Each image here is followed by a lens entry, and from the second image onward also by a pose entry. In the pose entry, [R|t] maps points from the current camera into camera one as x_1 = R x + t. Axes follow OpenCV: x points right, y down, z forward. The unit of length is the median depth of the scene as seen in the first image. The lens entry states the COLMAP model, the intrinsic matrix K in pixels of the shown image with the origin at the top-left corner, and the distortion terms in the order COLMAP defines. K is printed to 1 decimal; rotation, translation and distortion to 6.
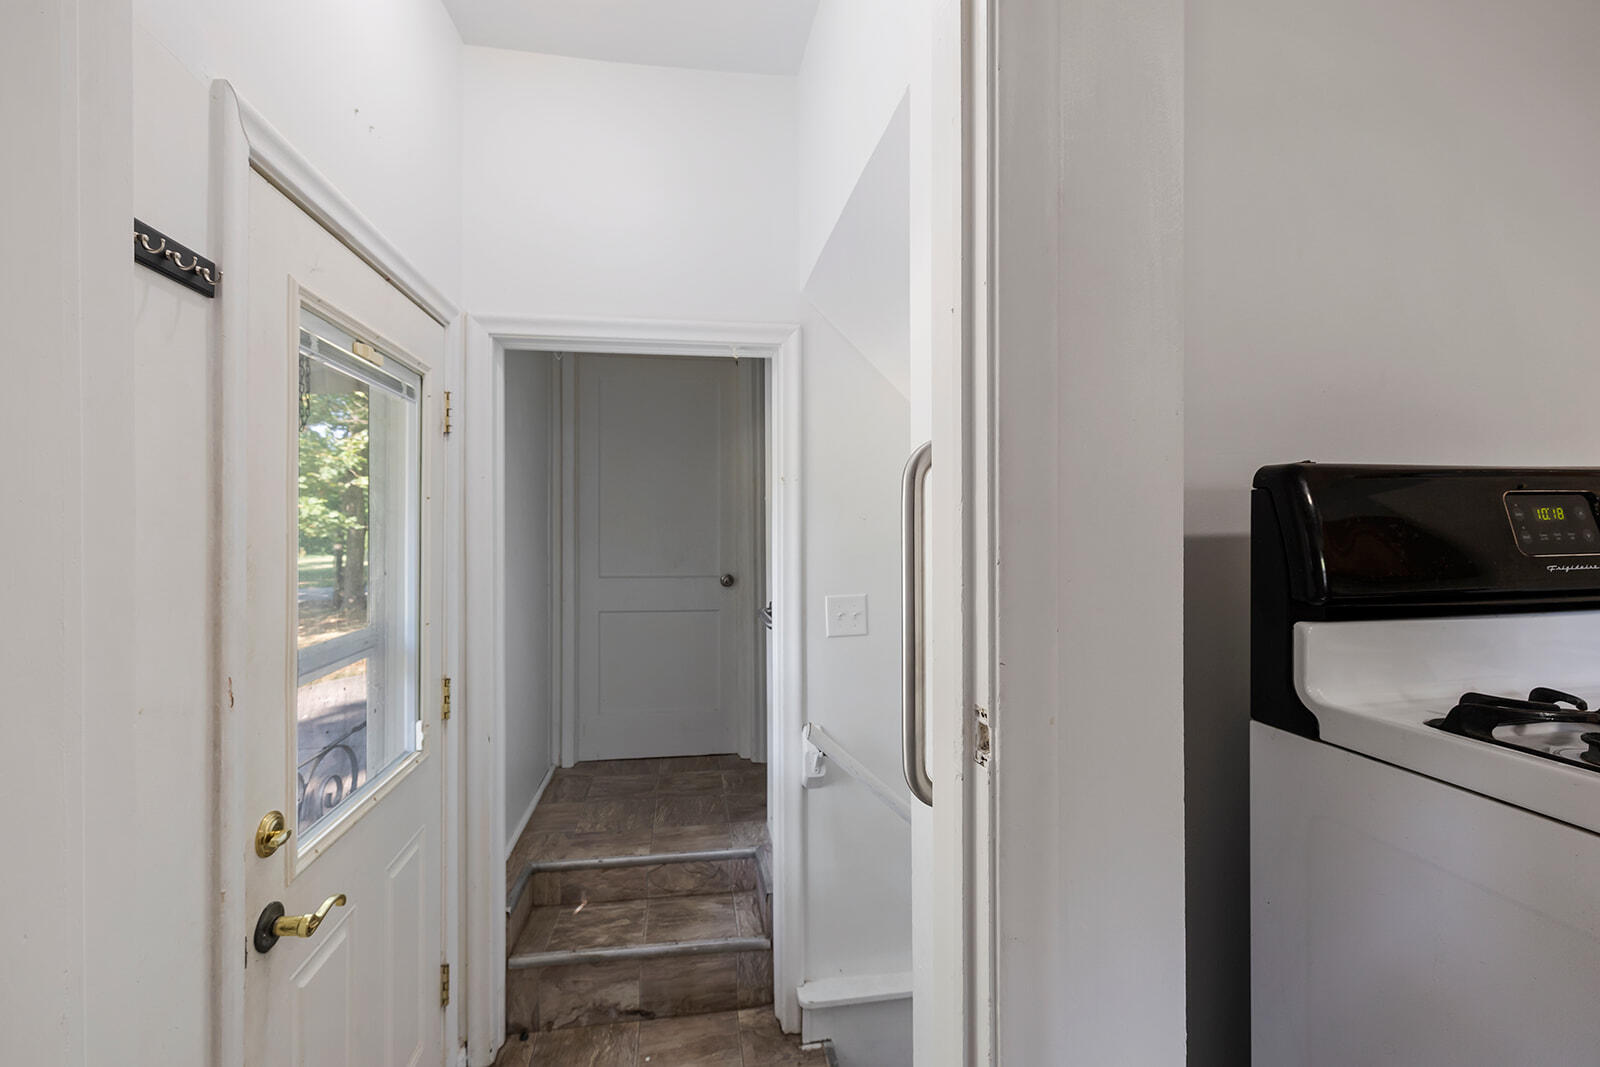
lens RADIAL K [[682.4, 0, 790.5], [0, 682.4, 531.9], [0, 0, 1]] dist [-0.000044, -0.000213]
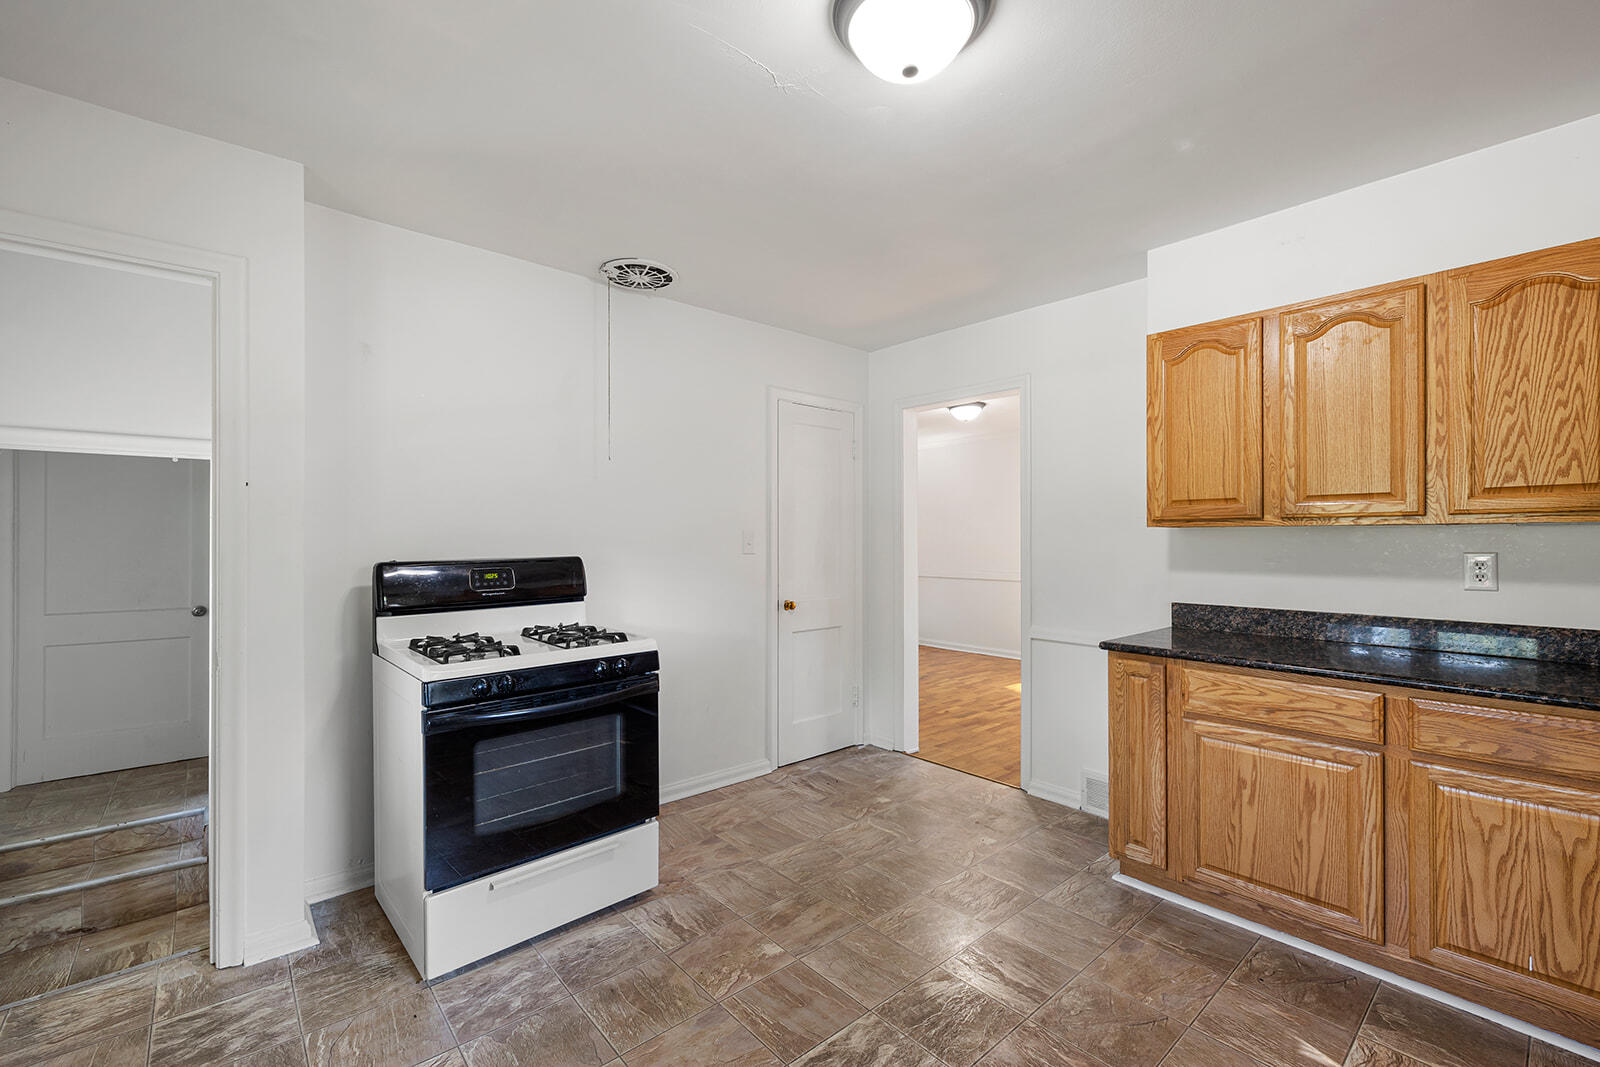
lens RADIAL K [[682.4, 0, 790.5], [0, 682.4, 531.9], [0, 0, 1]] dist [-0.000044, -0.000213]
pose [[0.851697, 0.005476, 0.524006, 0.264797], [0.005819, 0.999785, -0.019907, -0.062114], [-0.524003, 0.020004, 0.851482, -0.913483]]
